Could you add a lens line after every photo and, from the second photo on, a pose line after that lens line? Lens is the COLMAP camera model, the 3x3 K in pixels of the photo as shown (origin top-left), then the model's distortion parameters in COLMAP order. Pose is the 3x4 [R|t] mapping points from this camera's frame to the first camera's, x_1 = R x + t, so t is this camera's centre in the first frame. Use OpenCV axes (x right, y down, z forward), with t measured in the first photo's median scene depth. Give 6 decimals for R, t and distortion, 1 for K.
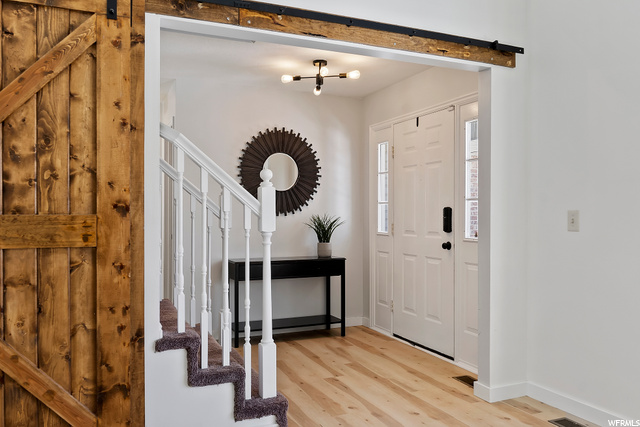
lens RADIAL K [[506.4, 0, 319.1], [0, 506.4, 213.6], [0, 0, 1]] dist [0.001022, -0.009287]
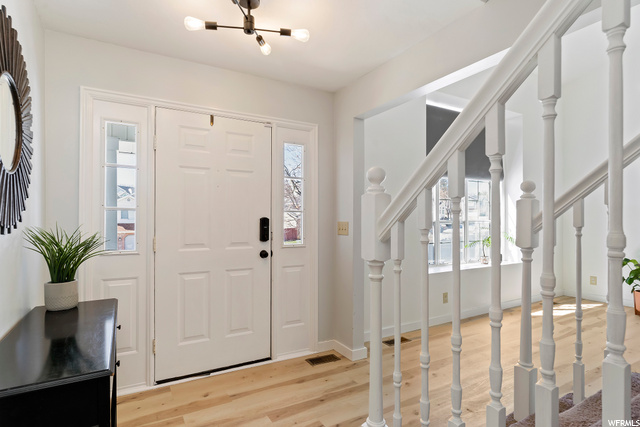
lens RADIAL K [[331.7, 0, 318.9], [0, 331.7, 219.8], [0, 0, 1]] dist [-0.010579, 0.000847]
pose [[-0.114907, 0.004304, 0.993367, -0.436225], [-0.005310, 0.999974, -0.004947, -0.005145], [-0.993362, -0.005843, -0.114881, 0.953038]]
